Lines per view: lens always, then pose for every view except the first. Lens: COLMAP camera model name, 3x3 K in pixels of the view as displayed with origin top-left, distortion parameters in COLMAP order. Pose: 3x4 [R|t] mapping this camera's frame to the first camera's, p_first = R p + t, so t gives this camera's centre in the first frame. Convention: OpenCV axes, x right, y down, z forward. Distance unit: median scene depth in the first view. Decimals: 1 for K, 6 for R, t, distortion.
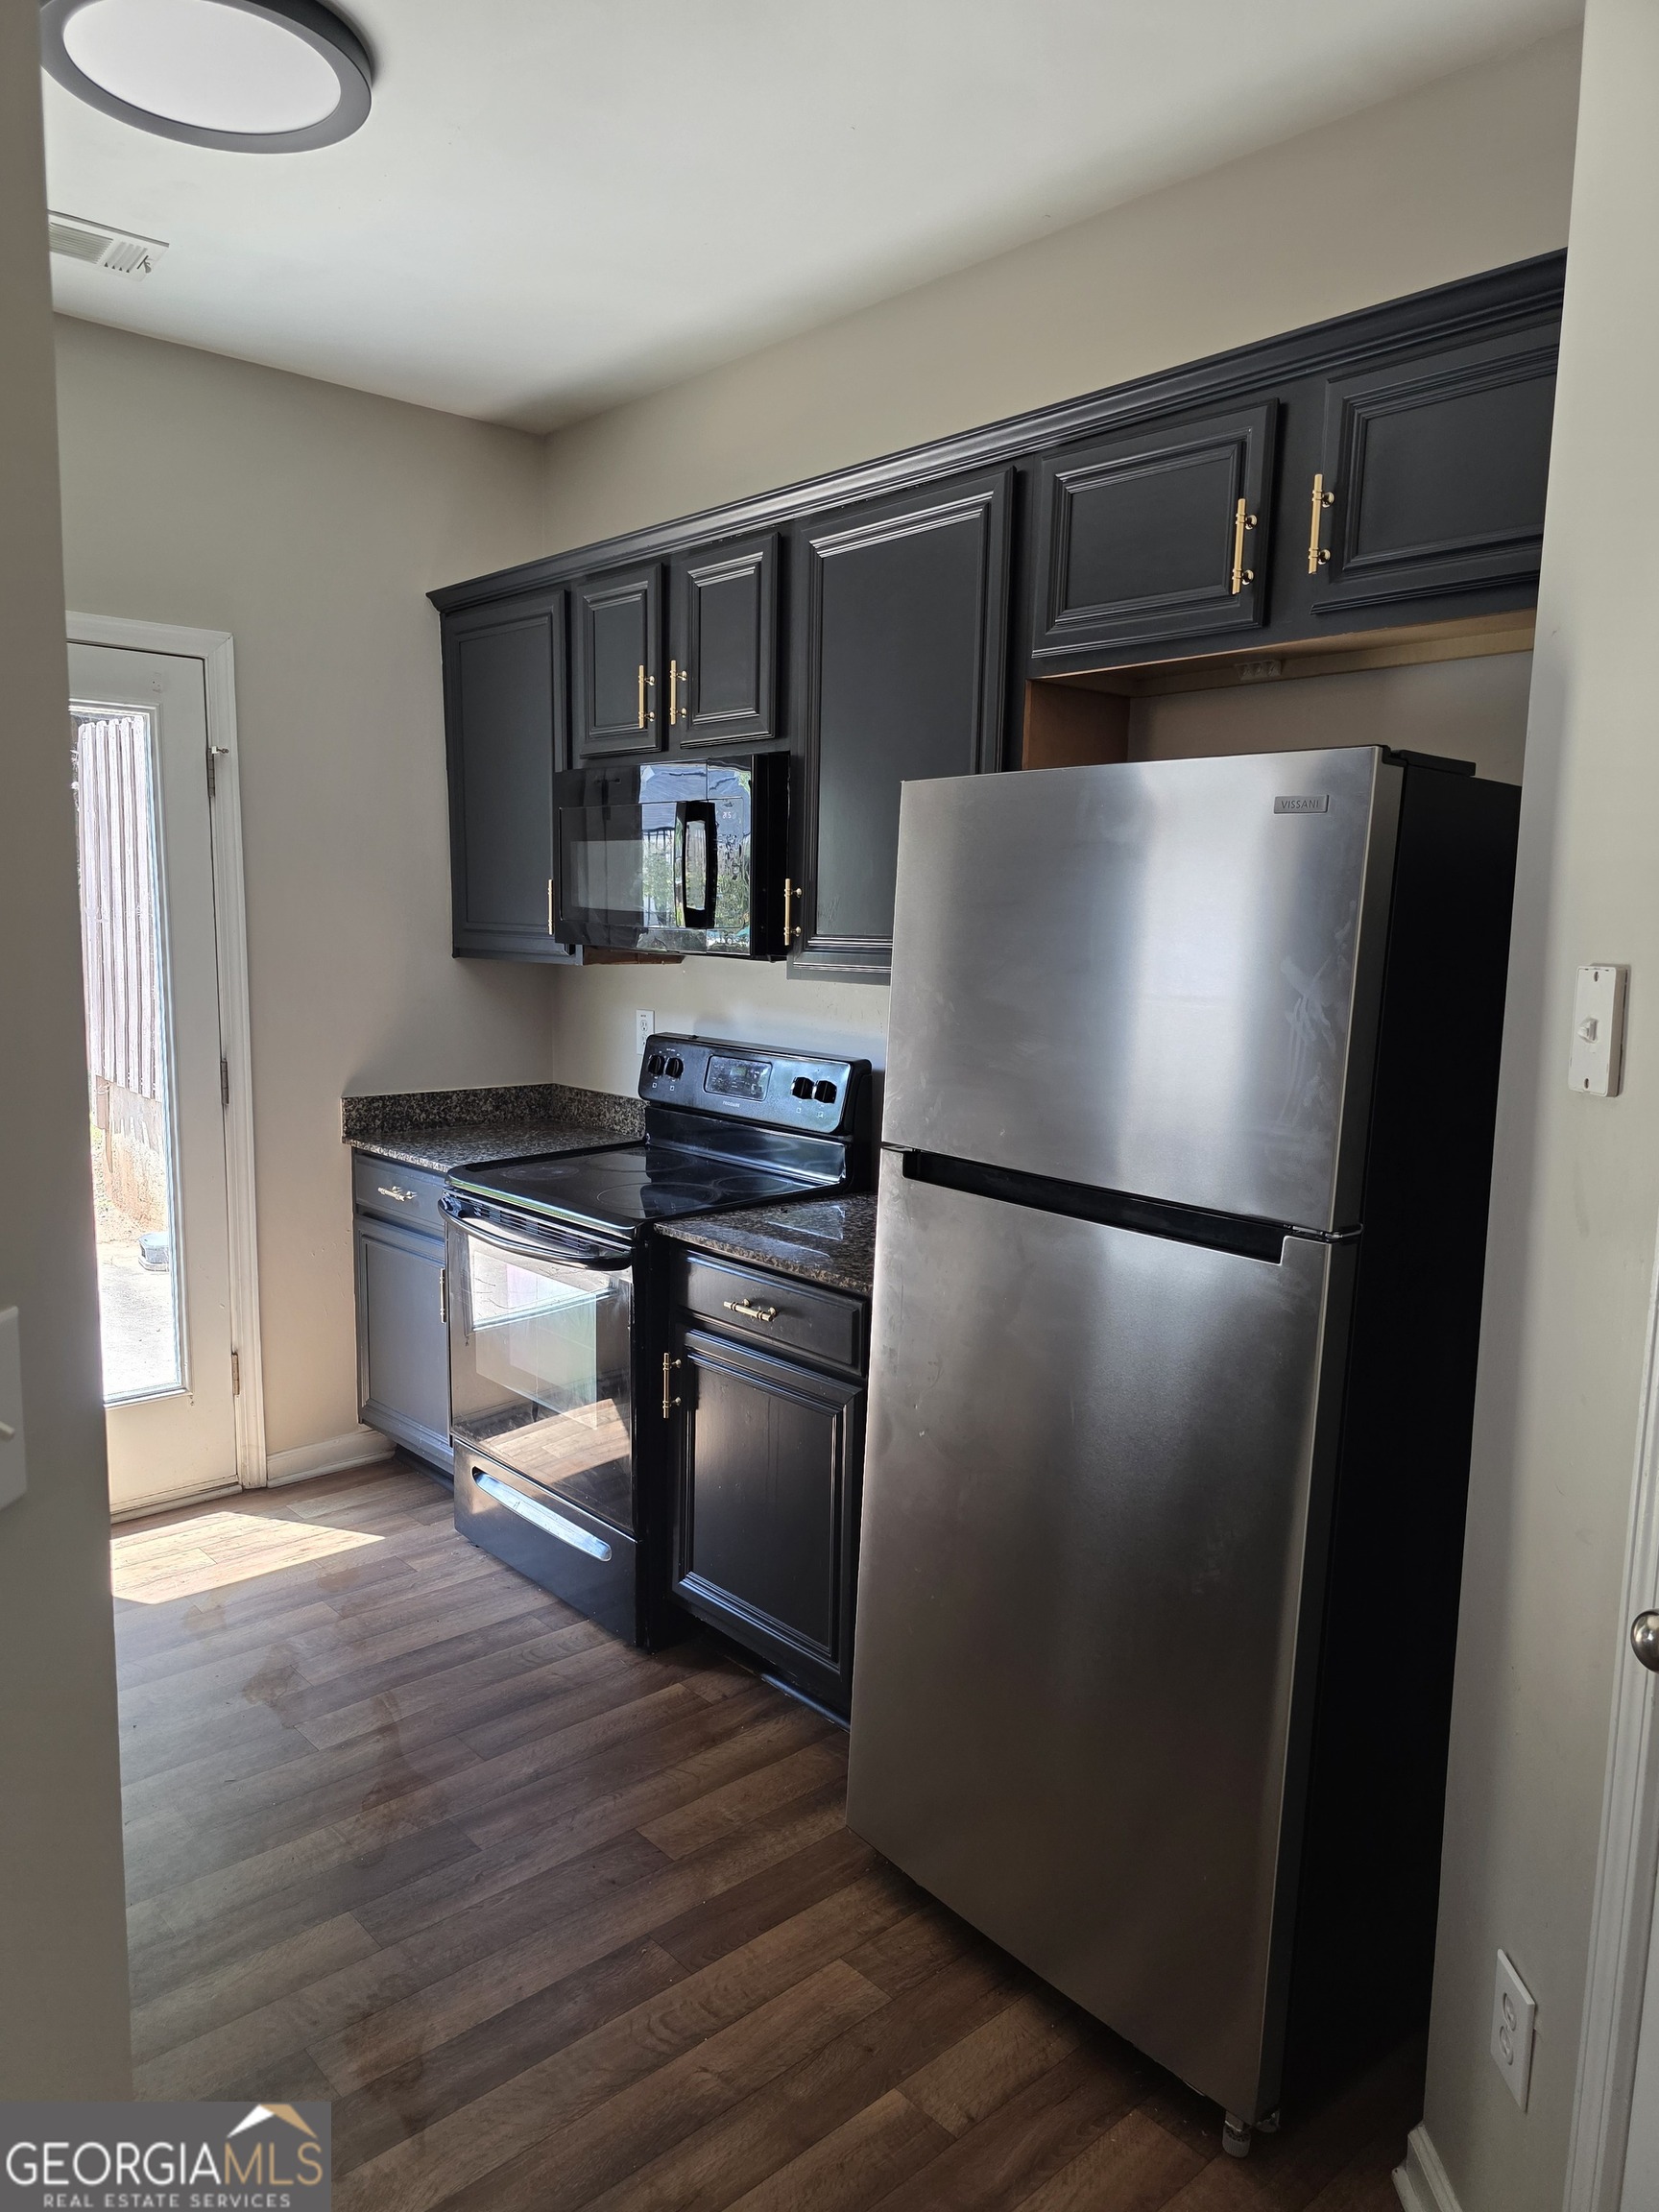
lens RADIAL K [[1494.0, 0, 825.0], [0, 1494.0, 1111.4], [0, 0, 1]] dist [0.057659, -0.030678]
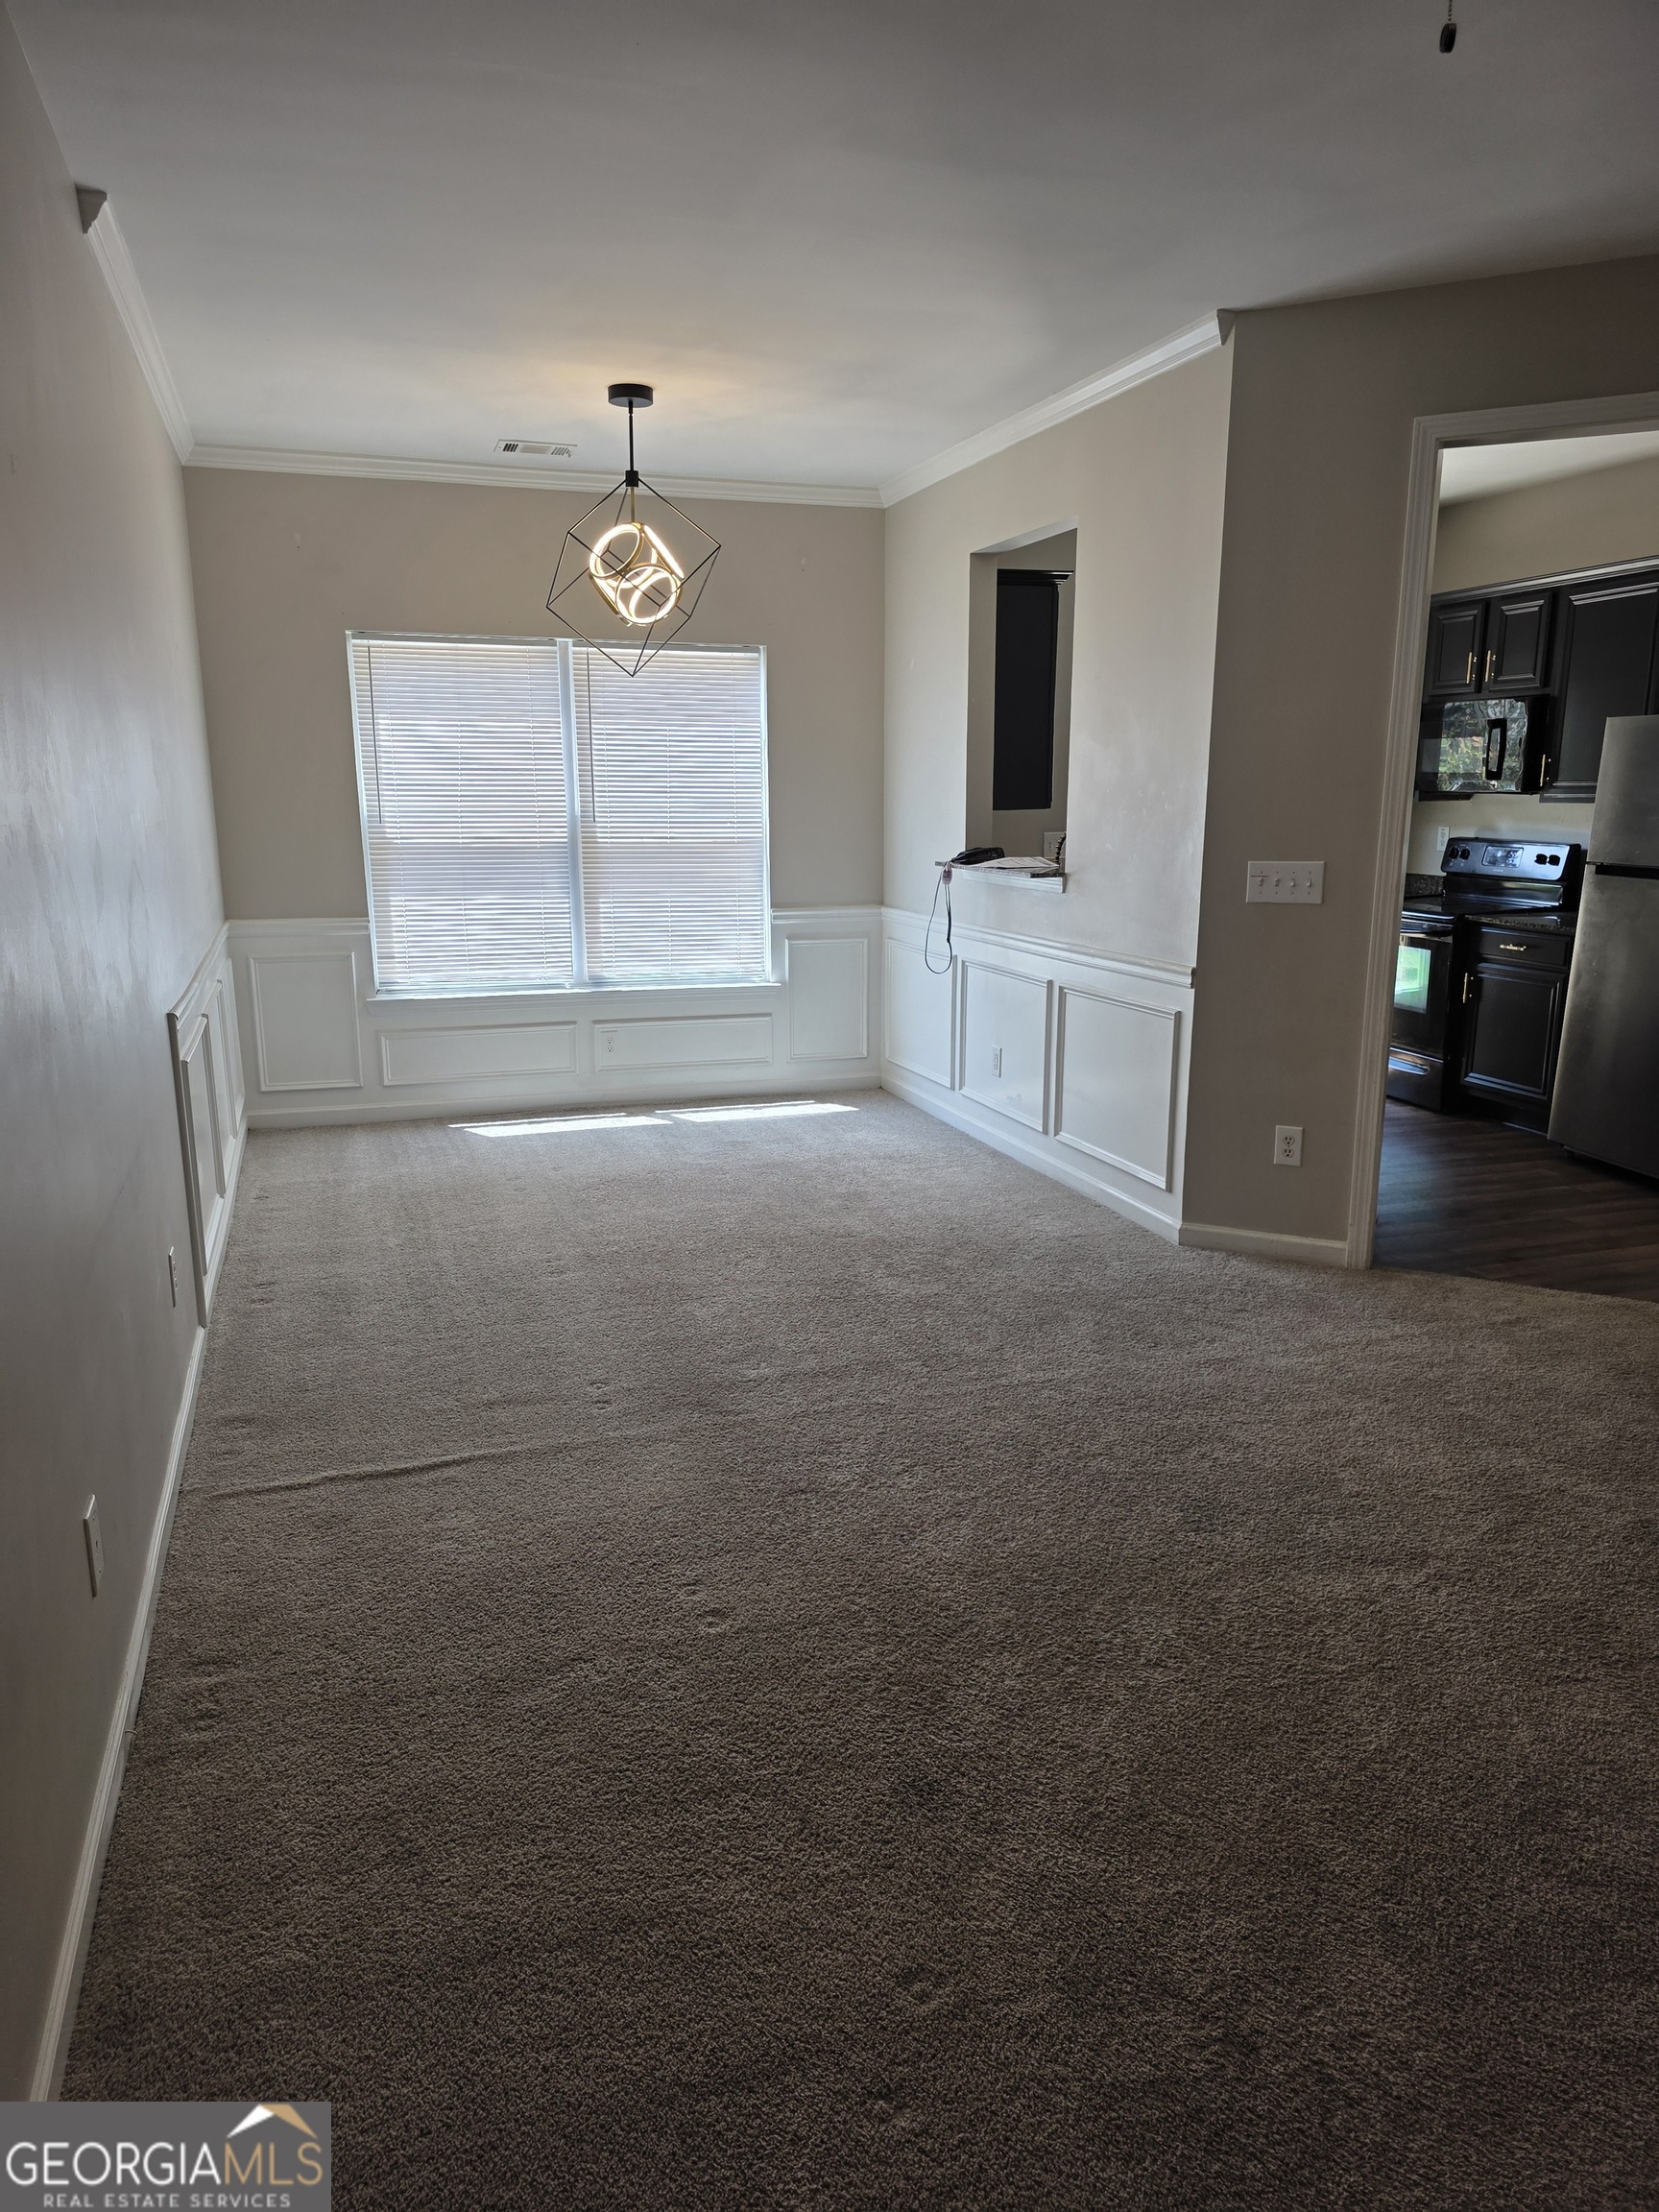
lens RADIAL K [[1494.0, 0, 820.4], [0, 1494.0, 1100.1], [0, 0, 1]] dist [0.057659, -0.030678]
pose [[0.912347, 0.061980, -0.404698, -0.059019], [-0.030839, 0.996070, 0.083025, 0.179331], [0.408254, -0.063267, 0.910673, -1.356799]]
